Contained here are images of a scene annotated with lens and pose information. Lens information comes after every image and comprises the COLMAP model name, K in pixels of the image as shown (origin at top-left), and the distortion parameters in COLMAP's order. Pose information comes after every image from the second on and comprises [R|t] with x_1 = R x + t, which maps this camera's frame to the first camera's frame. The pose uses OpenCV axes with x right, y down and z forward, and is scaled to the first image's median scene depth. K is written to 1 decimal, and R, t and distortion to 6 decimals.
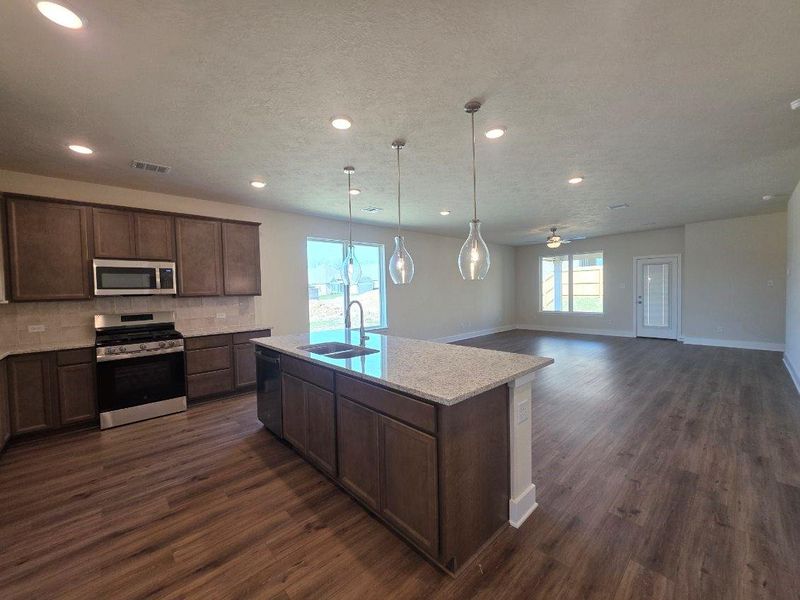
lens RADIAL K [[319.9, 0, 400.0], [0, 319.9, 300.0], [0, 0, 1]] dist [0.011607, 0.000030]
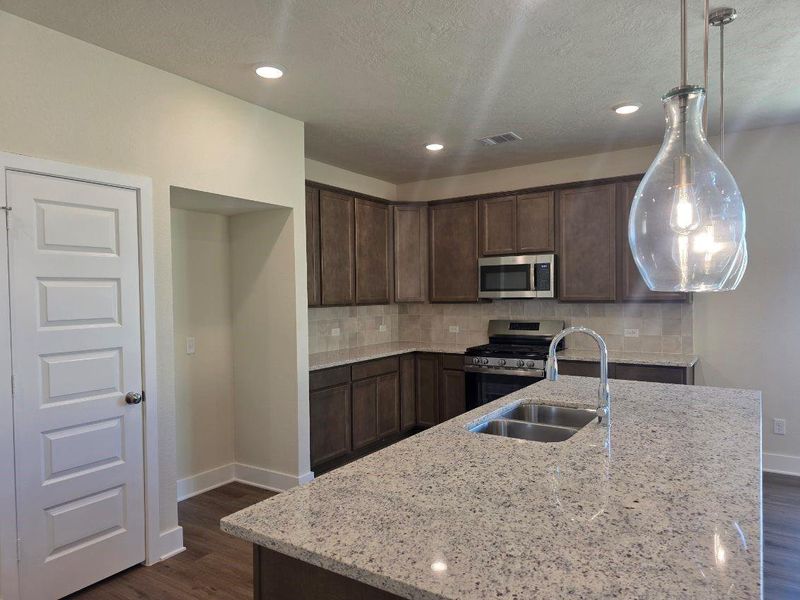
lens RADIAL K [[533.7, 0, 401.4], [0, 533.7, 308.7], [0, 0, 1]] dist [0.033382, -0.000003]
pose [[0.246760, 0.044662, -0.968047, 0.402346], [-0.022954, 0.998927, 0.040236, -0.035858], [0.968805, 0.012292, 0.247521, 0.384062]]
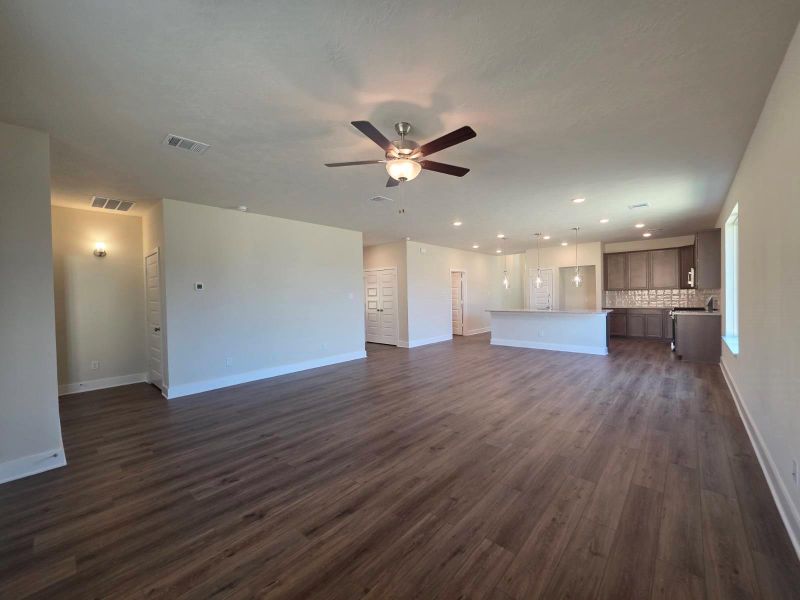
lens RADIAL K [[319.9, 0, 400.0], [0, 319.9, 300.0], [0, 0, 1]] dist [0.011607, 0.000030]
pose [[-0.995319, 0.038569, -0.088609, 1.001530], [0.034231, 0.998164, 0.049969, -0.086636], [0.090373, 0.046702, -0.994812, 2.577348]]
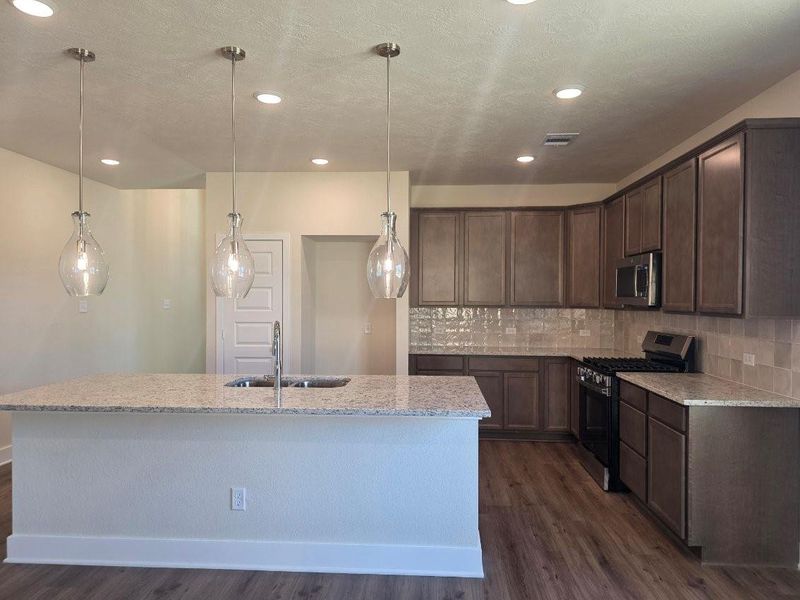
lens RADIAL K [[533.7, 0, 401.4], [0, 533.7, 308.7], [0, 0, 1]] dist [0.033382, -0.000003]
pose [[-0.725621, 0.029475, -0.687463, 0.329808], [-0.011914, 0.998394, 0.055382, -0.061742], [0.687991, 0.048377, -0.724105, 1.412709]]
